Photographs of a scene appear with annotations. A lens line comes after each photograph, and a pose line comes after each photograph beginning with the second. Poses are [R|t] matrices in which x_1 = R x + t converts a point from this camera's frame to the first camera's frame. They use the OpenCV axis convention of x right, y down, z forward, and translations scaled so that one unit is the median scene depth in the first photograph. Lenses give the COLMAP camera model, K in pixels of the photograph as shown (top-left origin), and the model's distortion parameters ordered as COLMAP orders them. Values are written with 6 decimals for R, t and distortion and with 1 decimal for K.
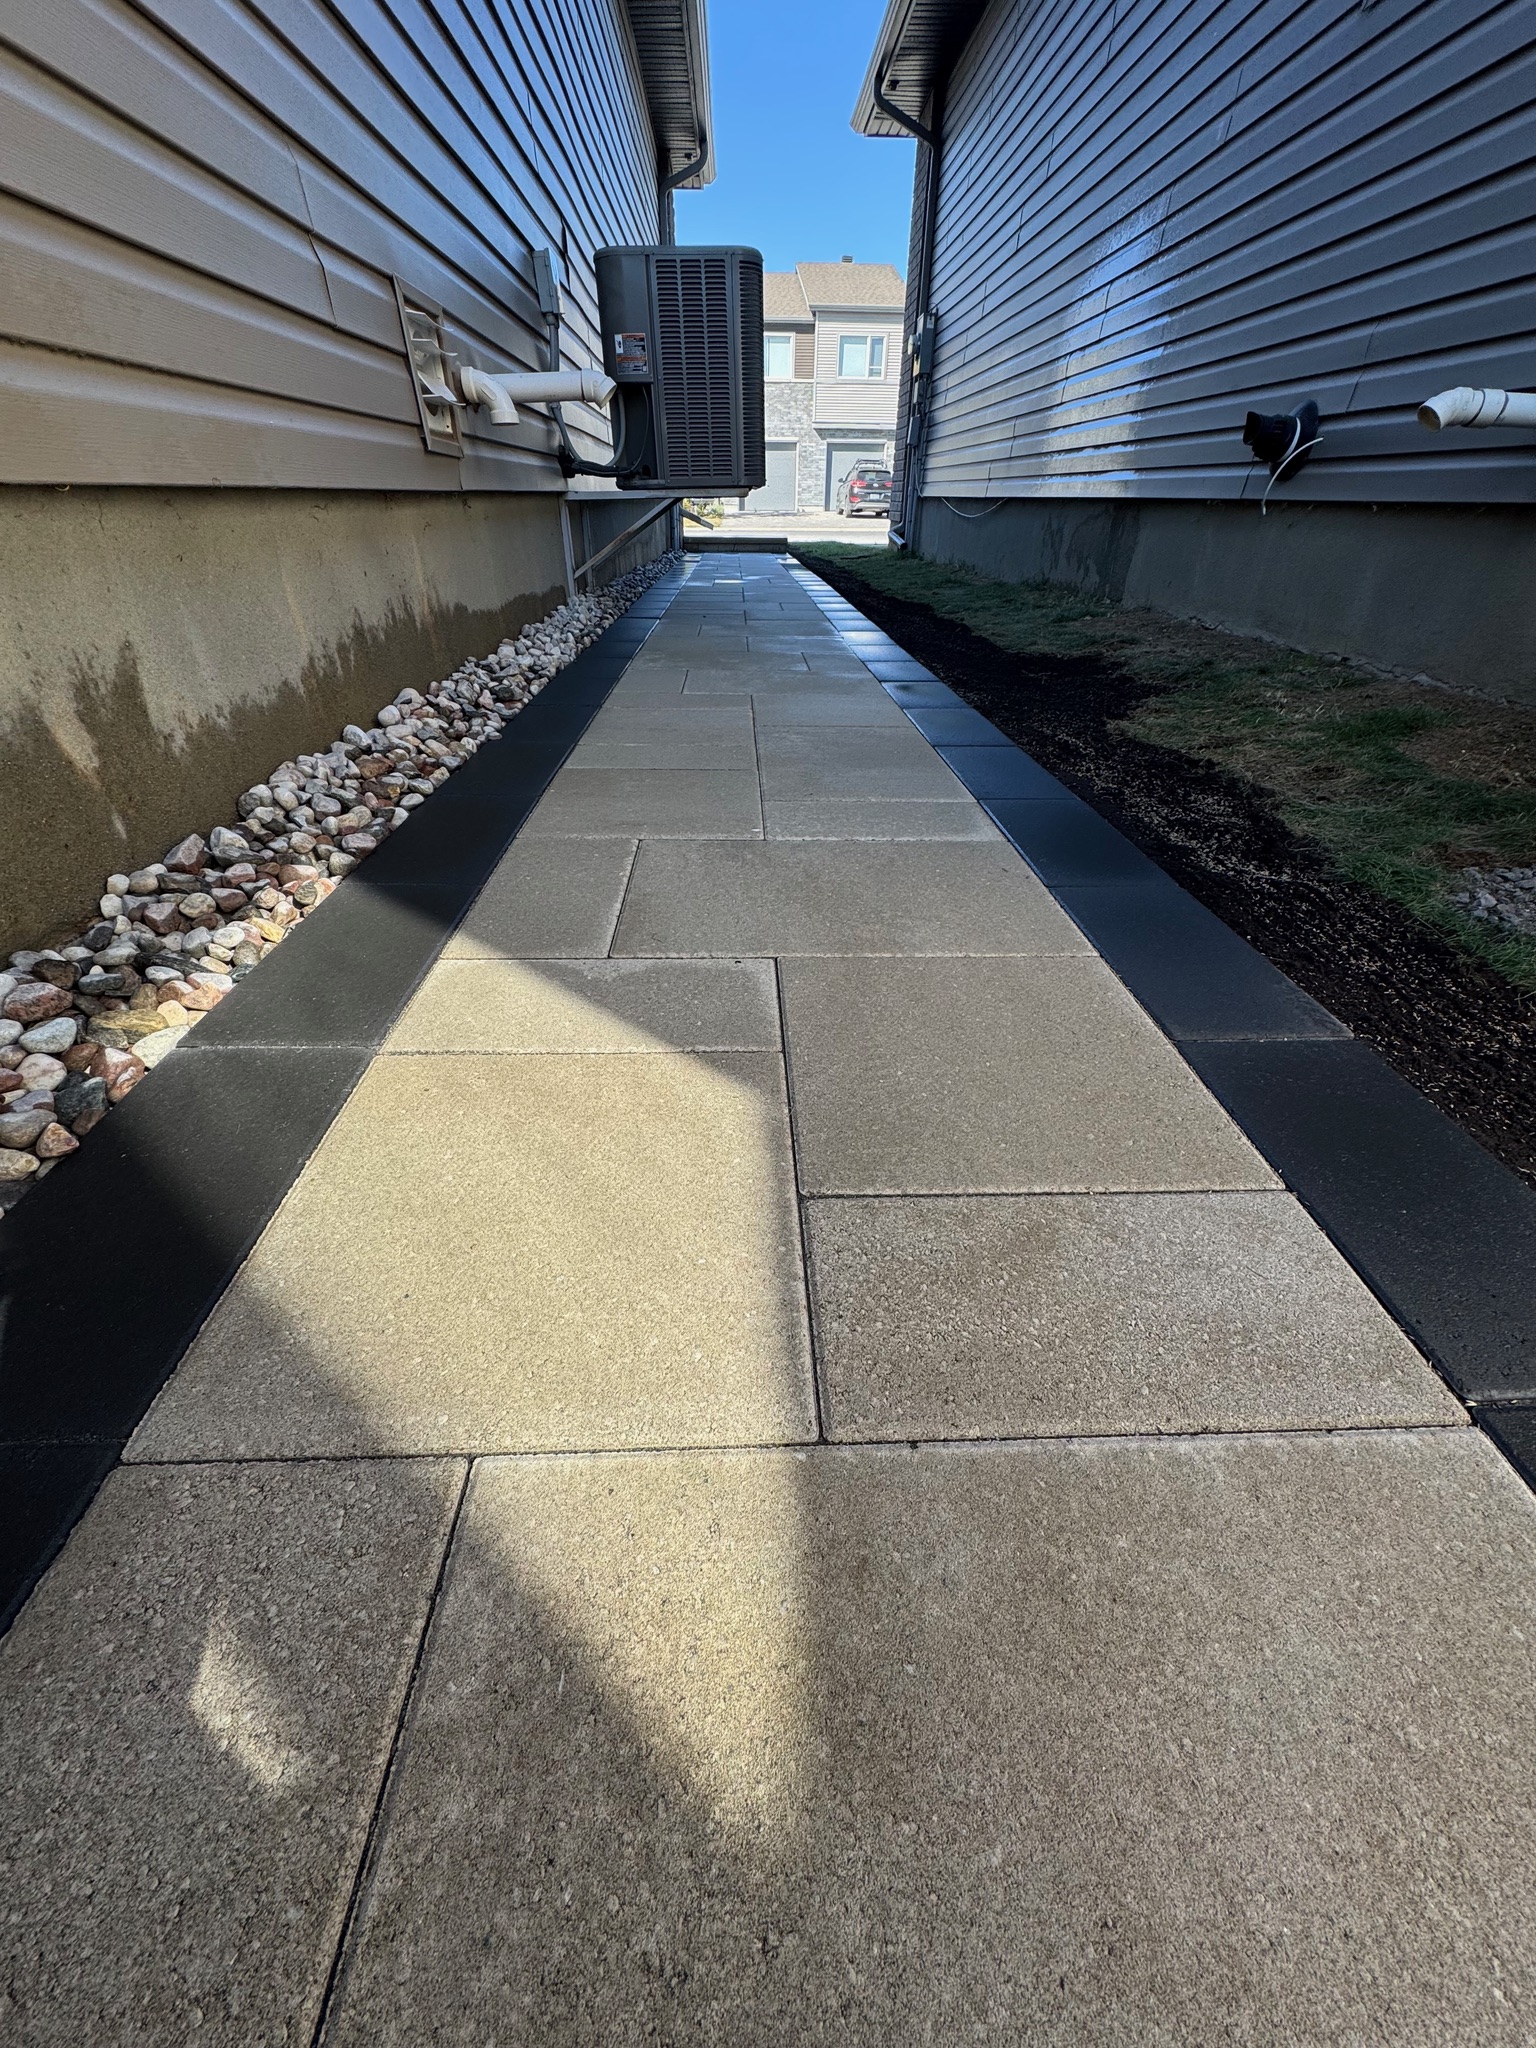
lens RADIAL K [[813.2, 0, 771.9], [0, 813.2, 1026.3], [0, 0, 1]] dist [-0.000042, 0.000000]
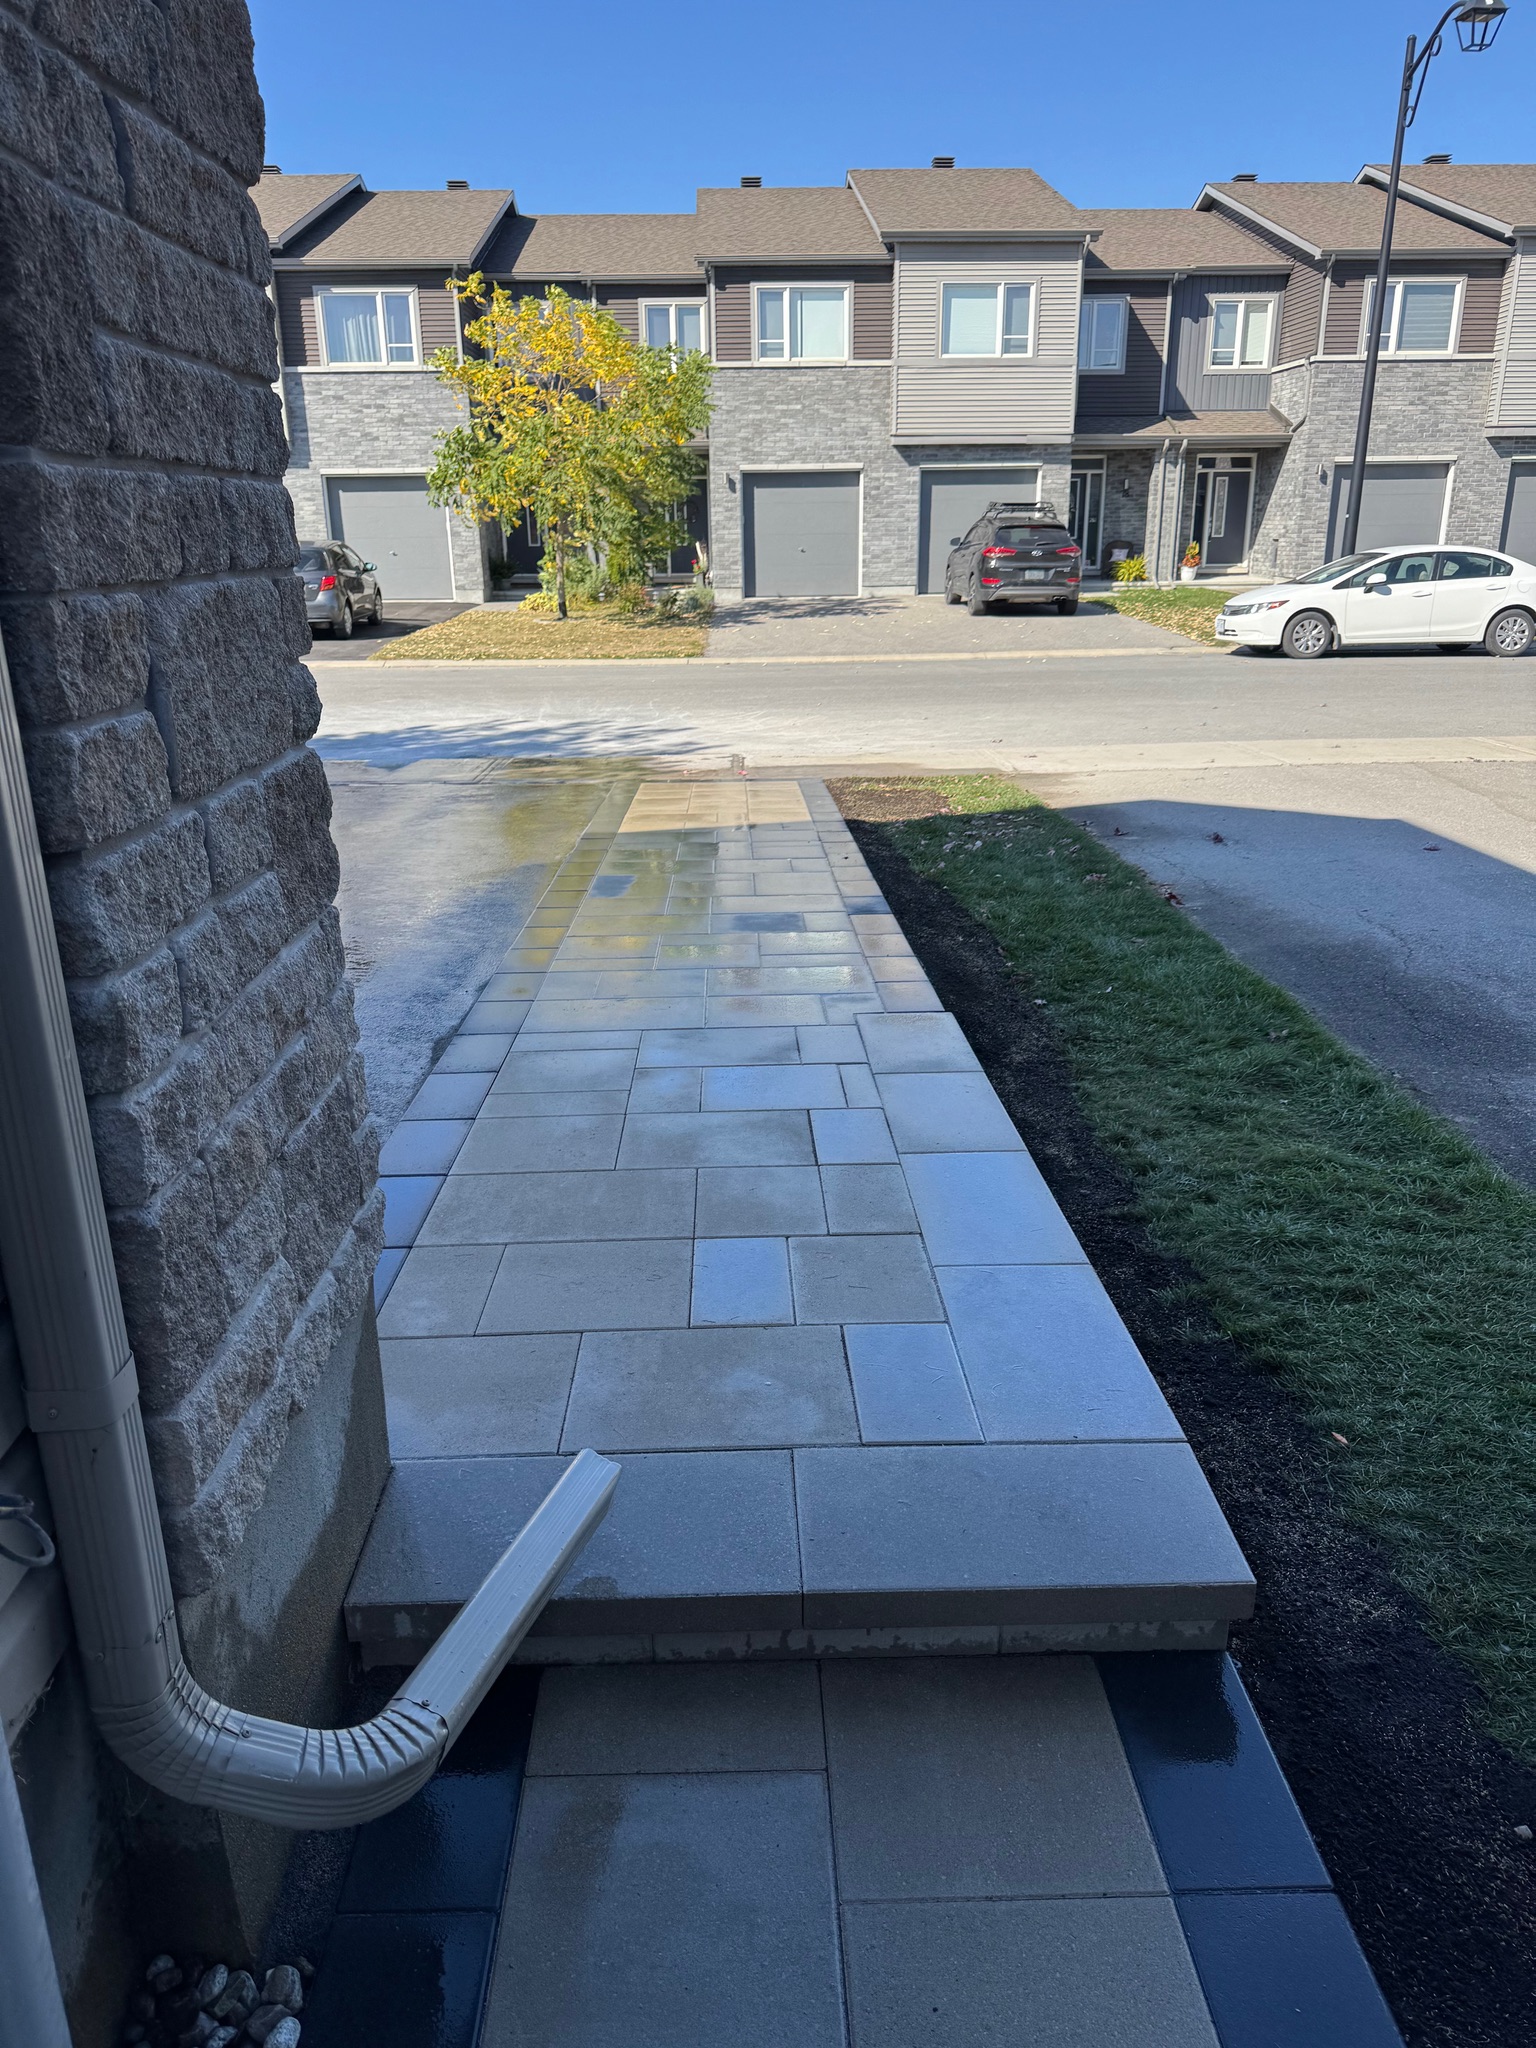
lens RADIAL K [[1435.3, 0, 766.8], [0, 1435.3, 1024.9], [0, 0, 1]] dist [0.001898, 0.000325]
pose [[0.999543, -0.007979, -0.029146, -0.002256], [0.000623, 0.969742, -0.244130, -0.191036], [0.030212, 0.244000, 0.969305, 0.251181]]
